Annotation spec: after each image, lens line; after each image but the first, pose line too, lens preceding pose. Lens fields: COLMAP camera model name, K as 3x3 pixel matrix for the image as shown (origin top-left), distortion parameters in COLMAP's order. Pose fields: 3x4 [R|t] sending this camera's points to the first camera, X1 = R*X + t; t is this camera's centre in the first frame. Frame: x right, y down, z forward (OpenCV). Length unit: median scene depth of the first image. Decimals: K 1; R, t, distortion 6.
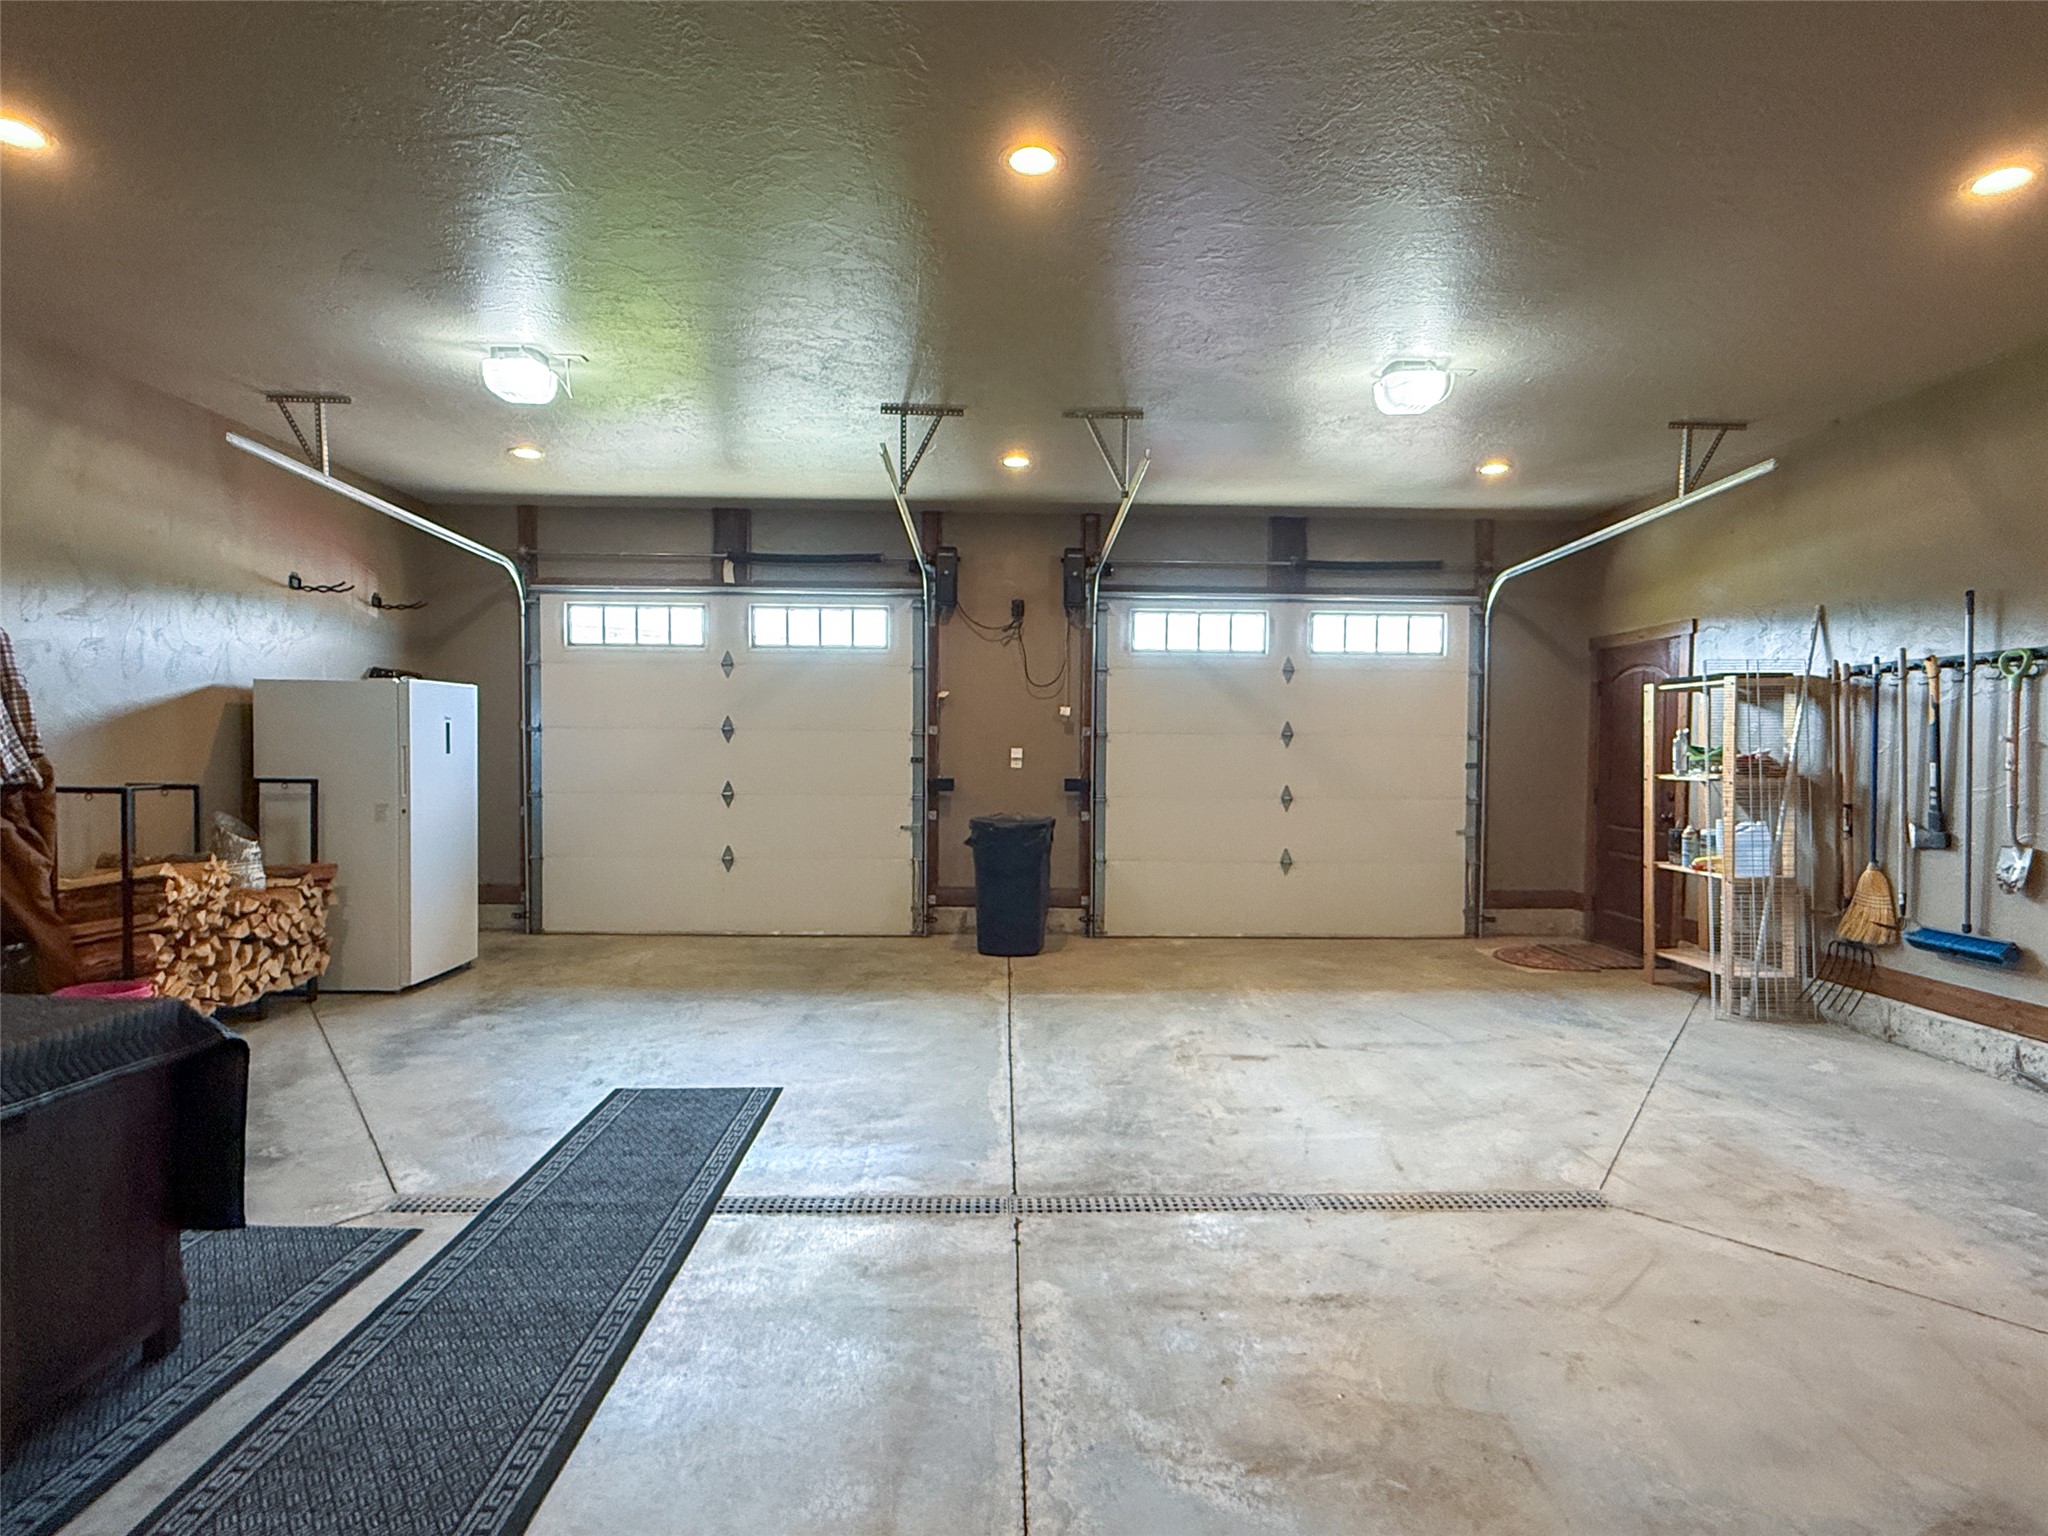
lens RADIAL K [[1036.4, 0, 1024.0], [0, 1036.4, 768.0], [0, 0, 1]] dist [0.000446, 0.000142]
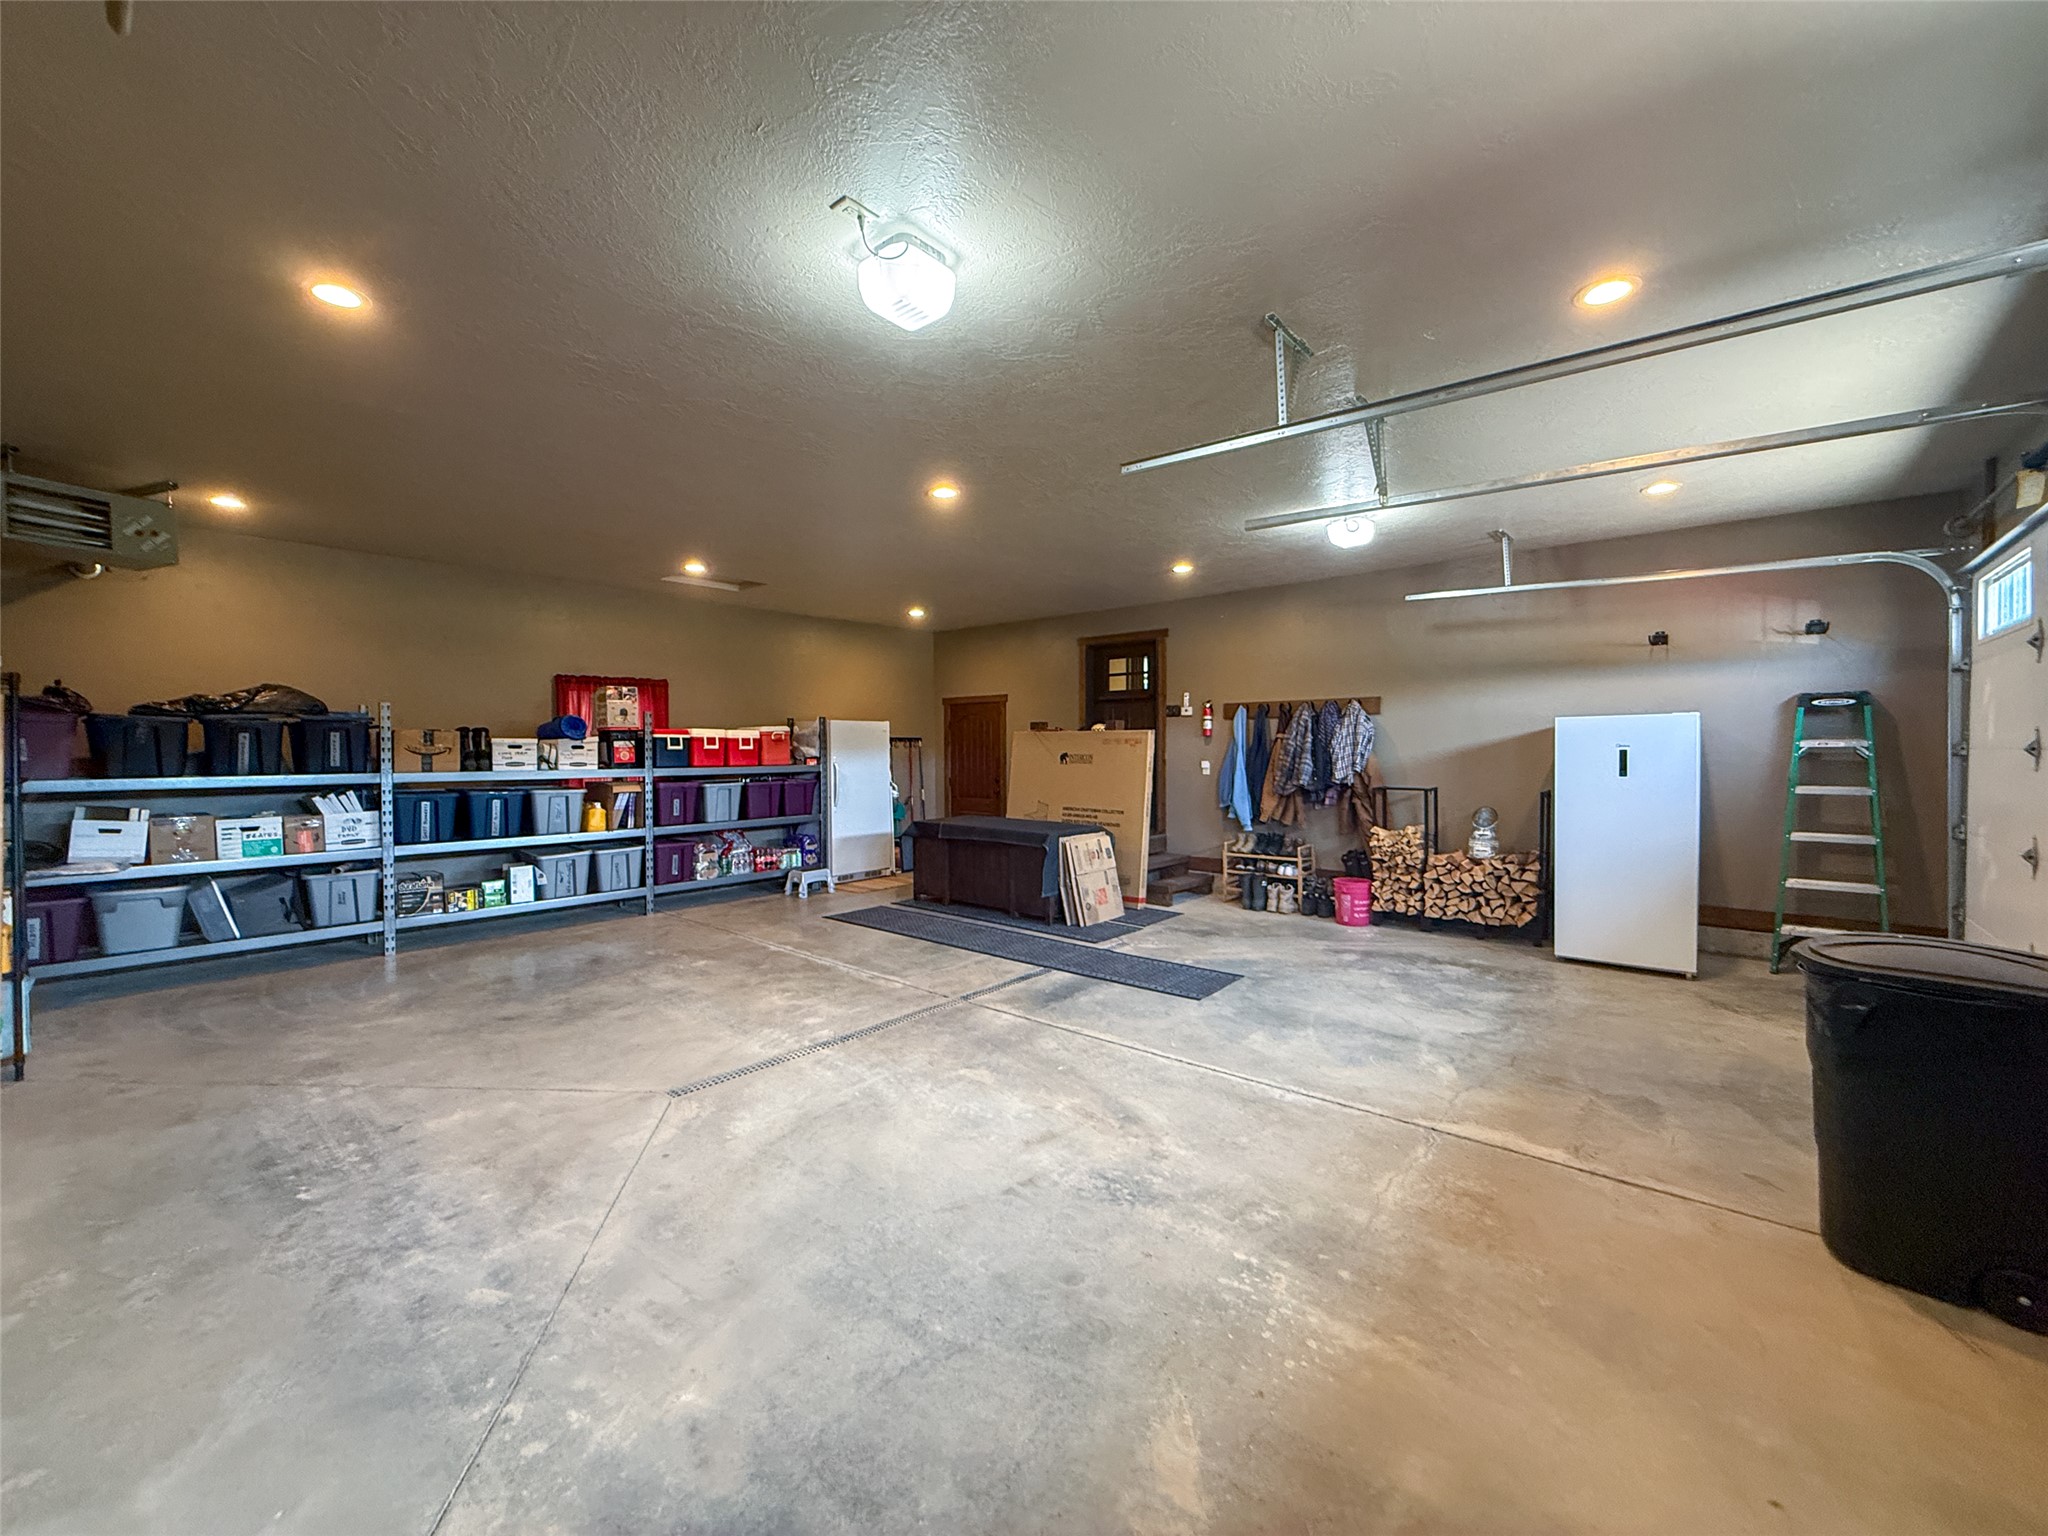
lens RADIAL K [[839.2, 0, 1054.4], [0, 839.2, 775.8], [0, 0, 1]] dist [-0.000157, -0.000115]
pose [[-0.641811, 0.018818, -0.766632, 0.701275], [-0.014941, 0.999202, 0.037035, -0.049497], [0.766717, 0.035224, -0.641018, 1.362468]]
